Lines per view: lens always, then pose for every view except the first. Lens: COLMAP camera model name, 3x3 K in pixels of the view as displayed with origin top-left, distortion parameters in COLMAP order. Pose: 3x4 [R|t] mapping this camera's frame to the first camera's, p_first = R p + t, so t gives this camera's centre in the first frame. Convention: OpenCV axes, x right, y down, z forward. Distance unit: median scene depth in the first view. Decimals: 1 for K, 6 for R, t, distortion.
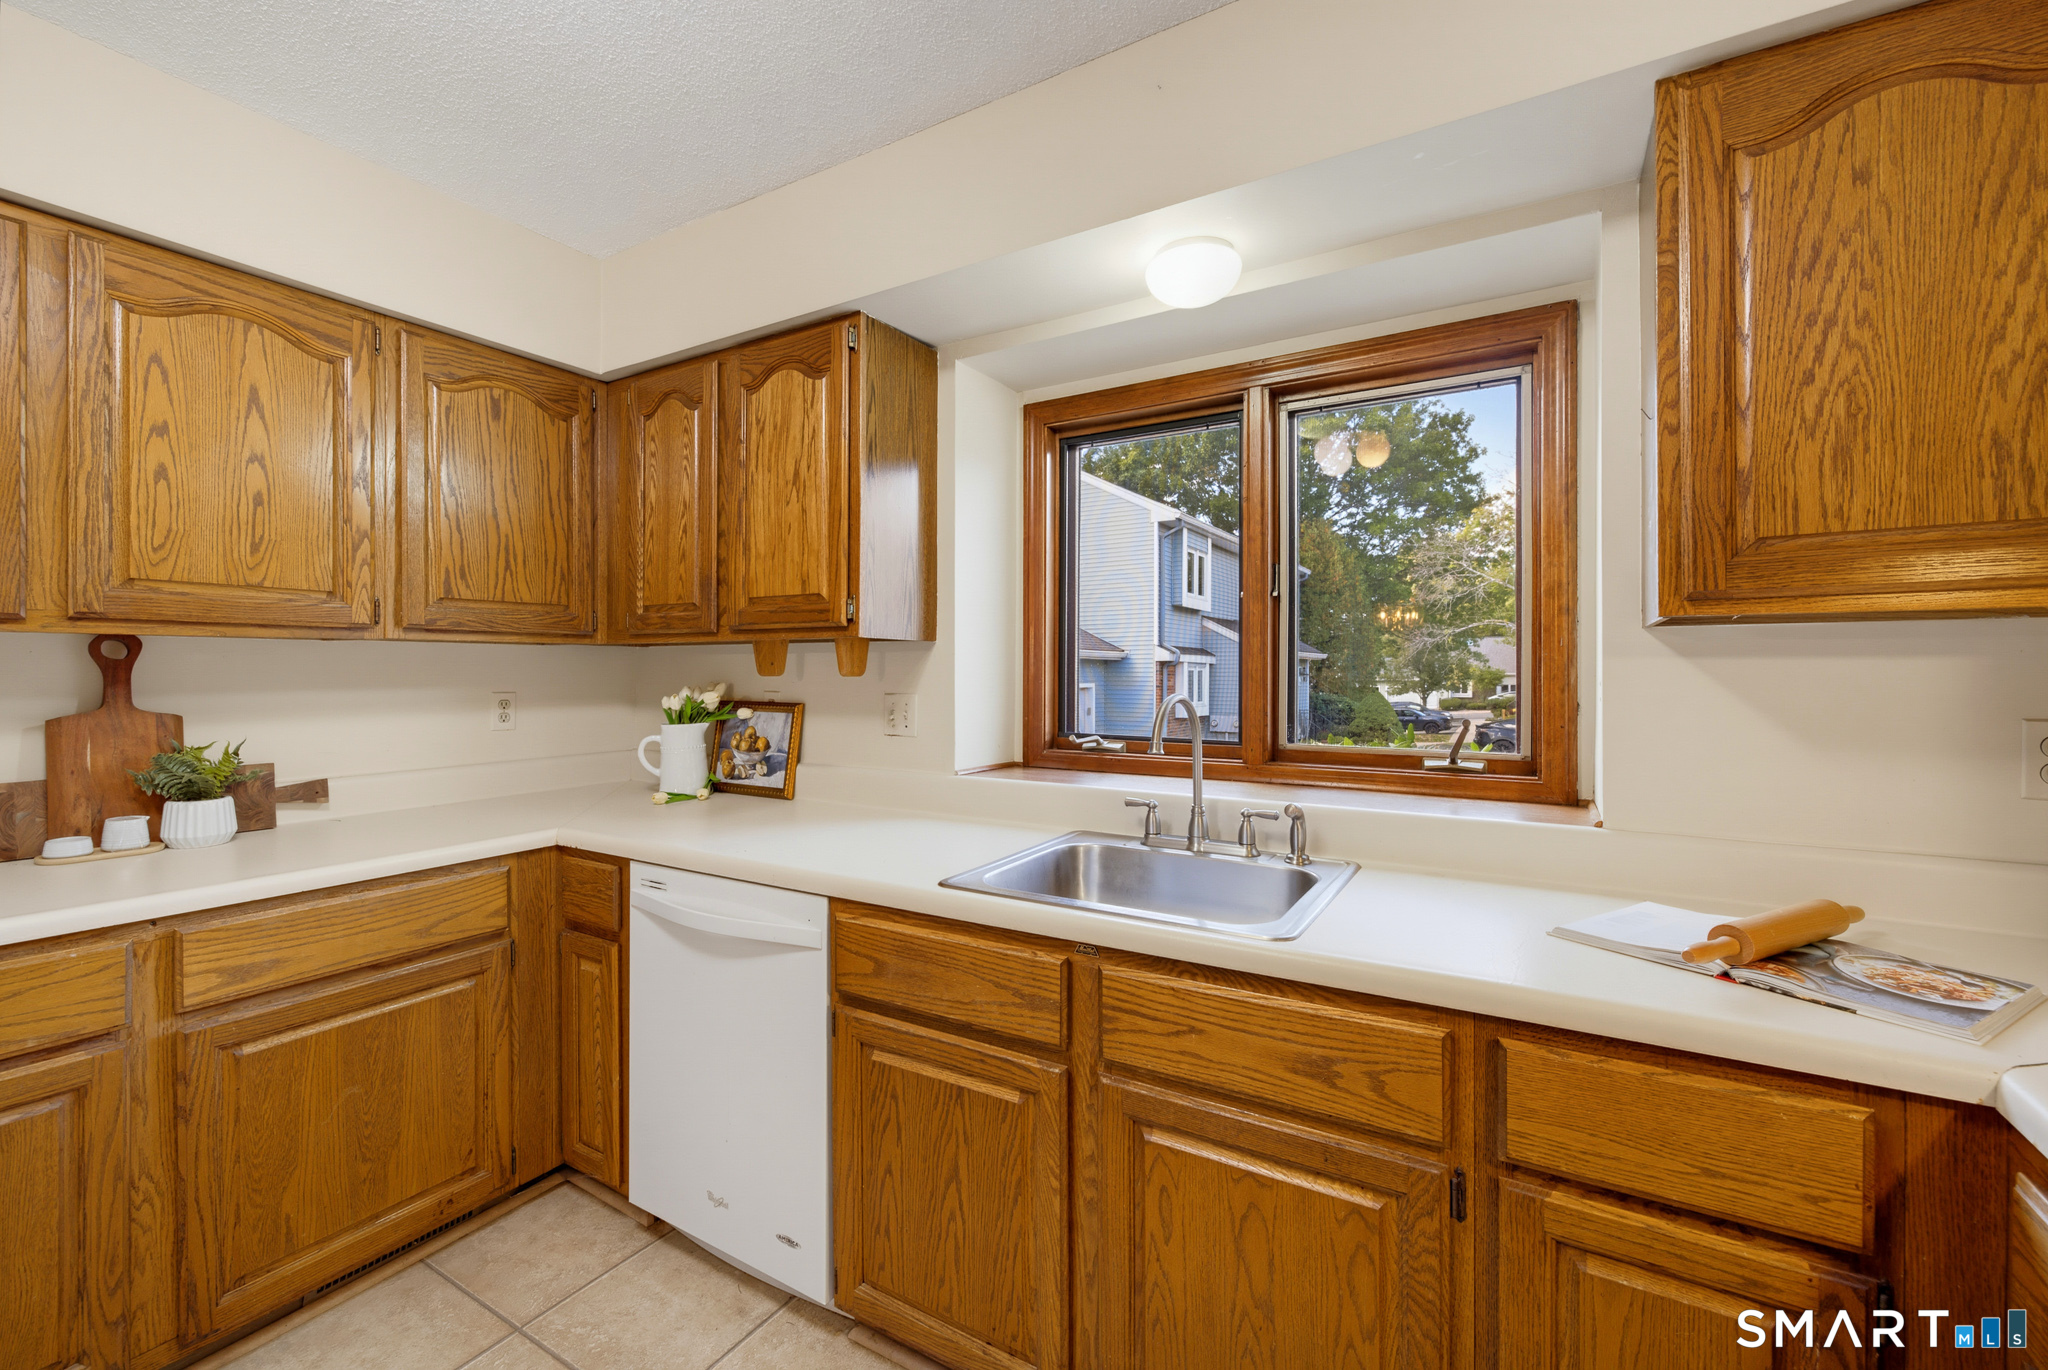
lens RADIAL K [[851.2, 0, 1029.4], [0, 851.2, 673.5], [0, 0, 1]] dist [0.003300, -0.000867]
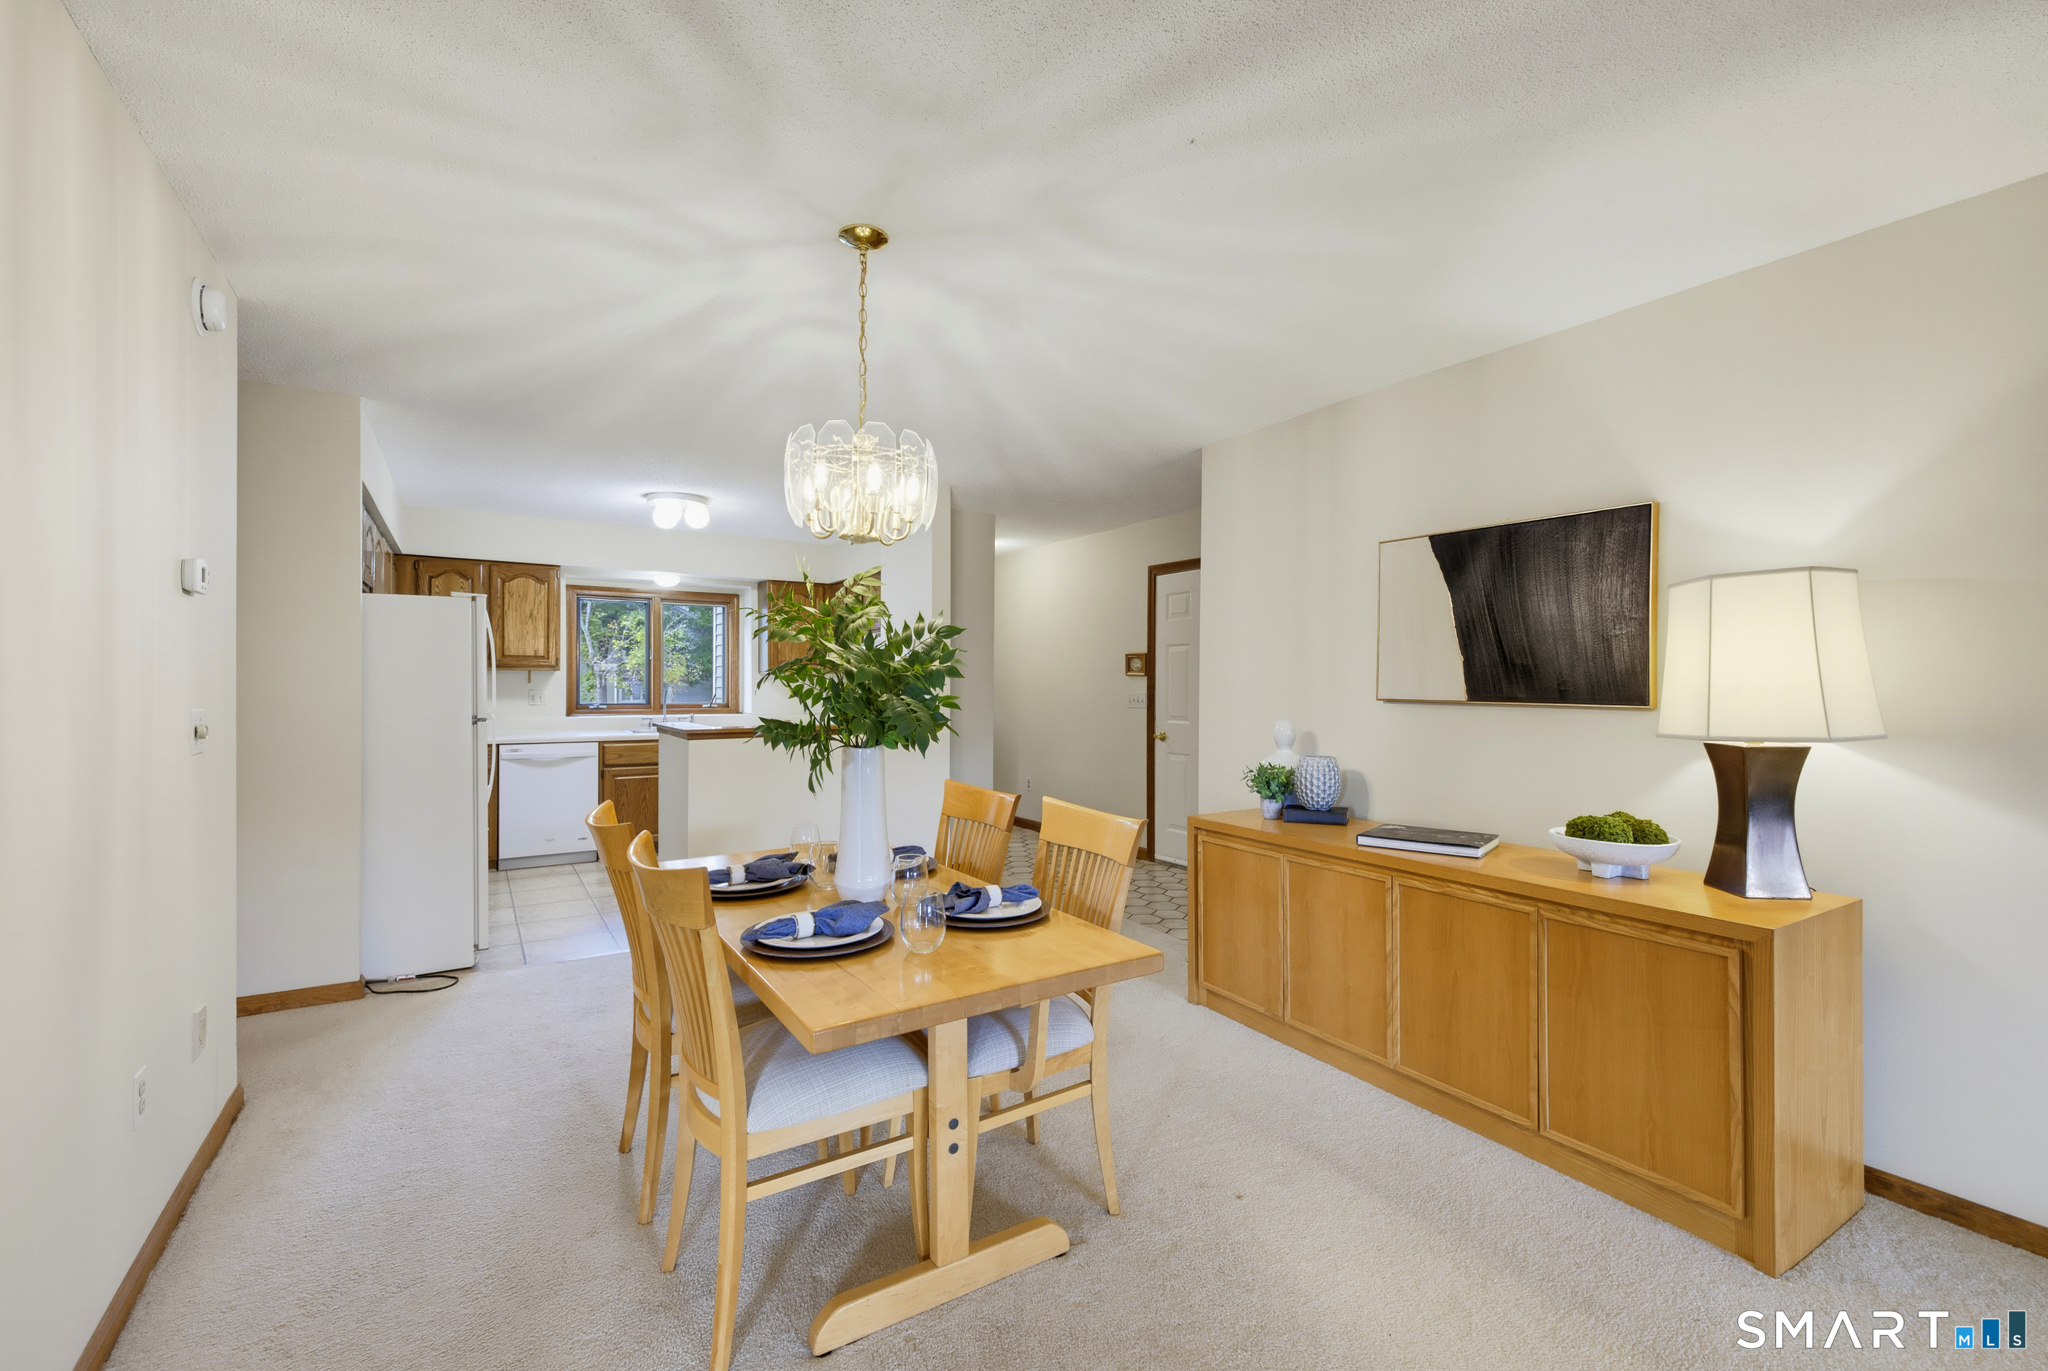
lens RADIAL K [[851.2, 0, 1006.5], [0, 851.2, 691.6], [0, 0, 1]] dist [0.003300, -0.000867]
pose [[0.454329, -0.007276, 0.890804, -2.495335], [-0.002411, 0.999953, 0.009397, 0.001573], [-0.890831, -0.006417, 0.454290, -2.086435]]
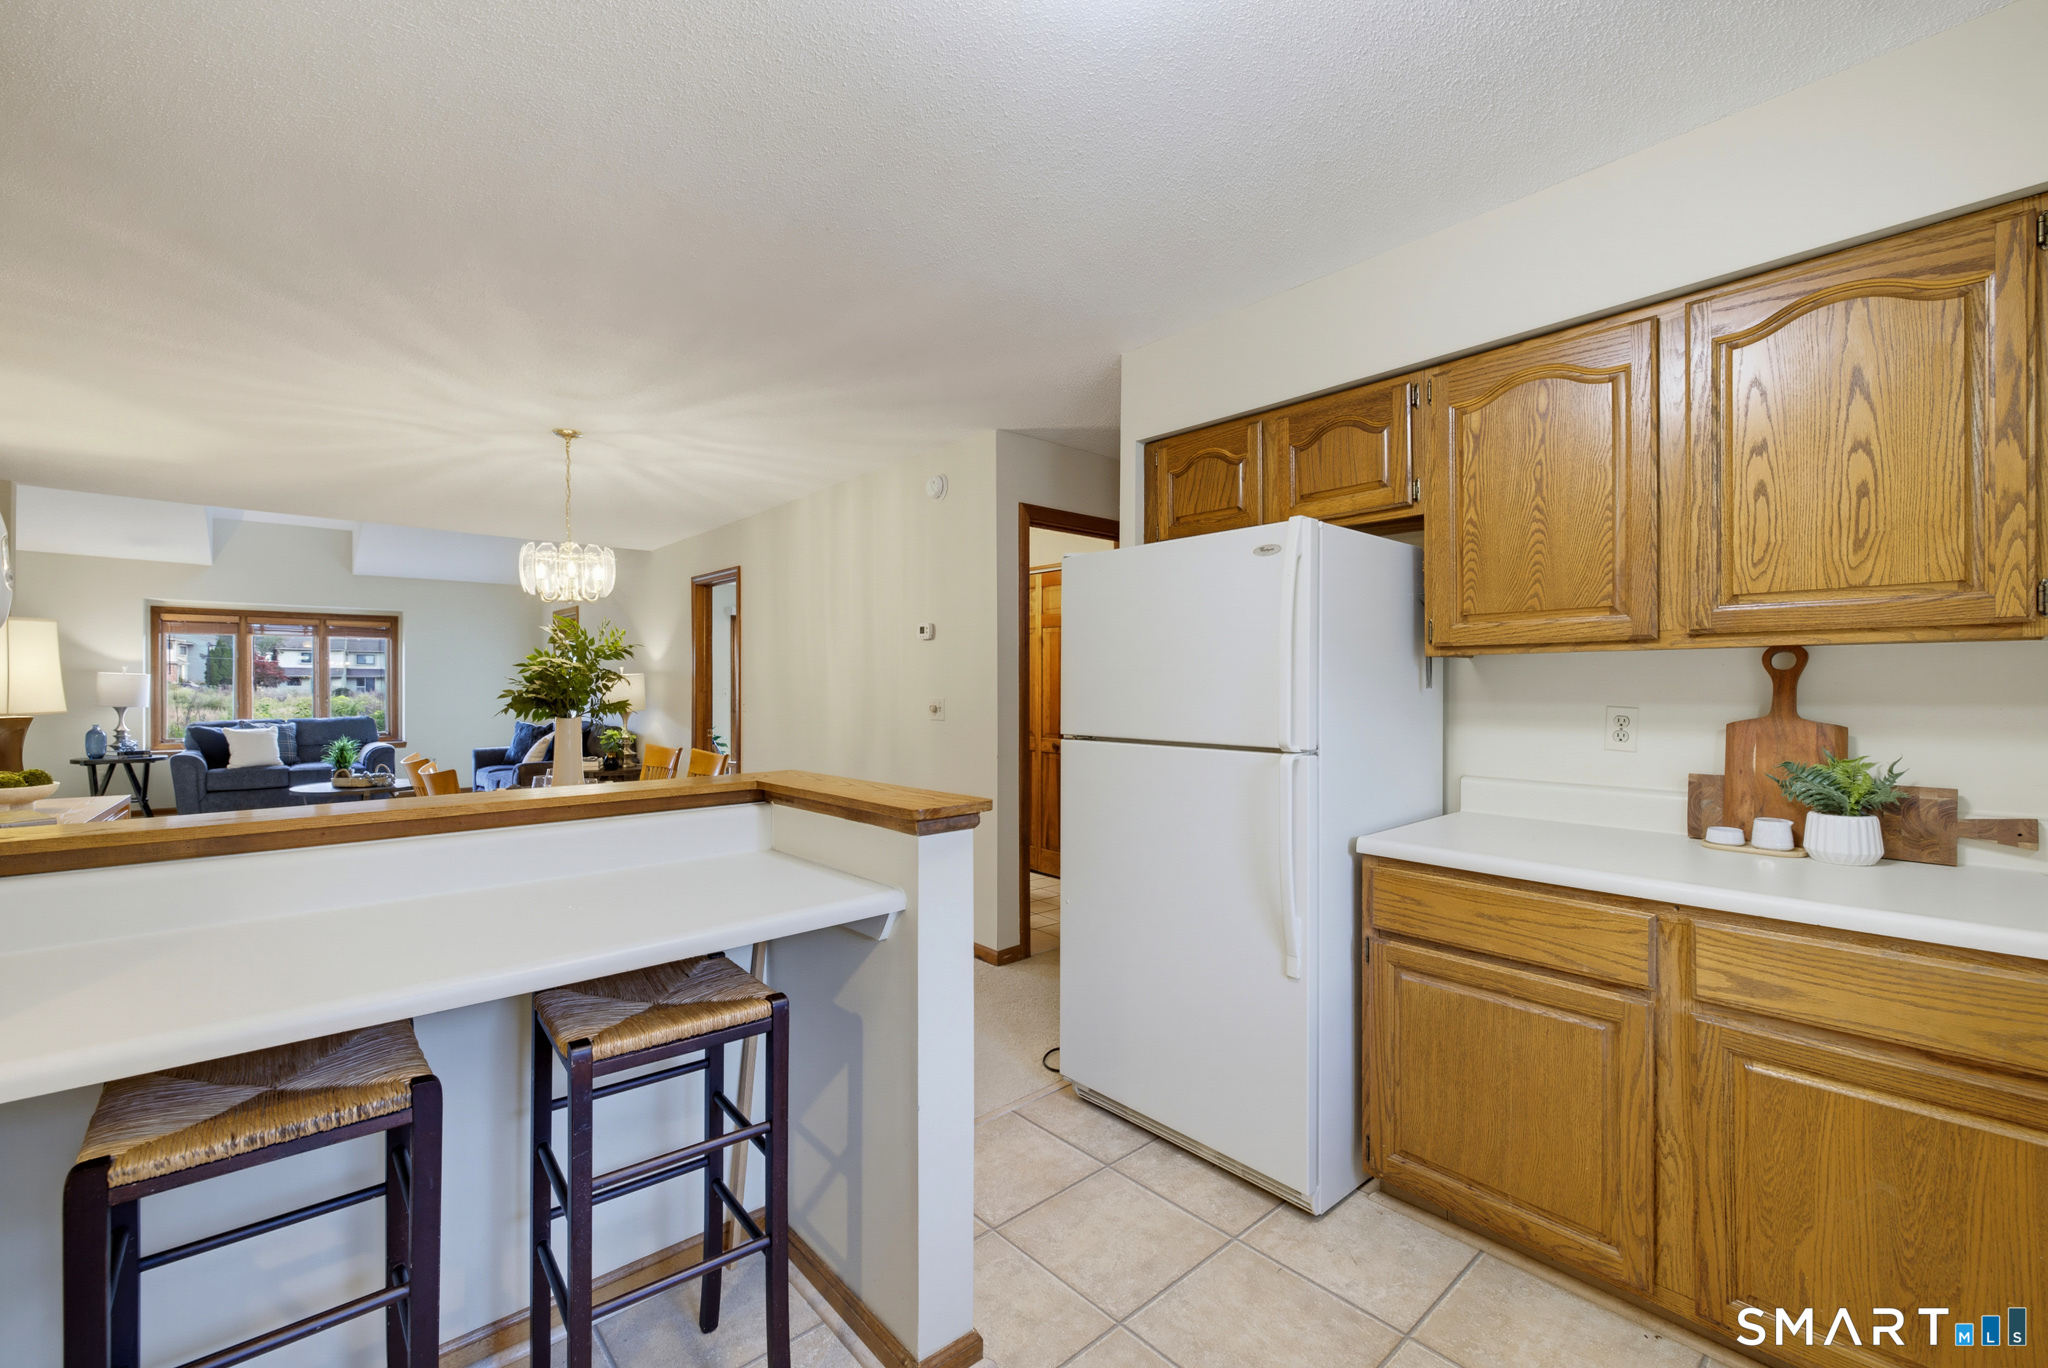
lens RADIAL K [[851.2, 0, 1017.2], [0, 851.2, 687.5], [0, 0, 1]] dist [0.003300, -0.000867]
pose [[-0.309152, 0.000954, -0.951012, 0.236622], [-0.002510, 0.999995, 0.001819, 0.005766], [0.951009, 0.002949, -0.309148, 0.432760]]
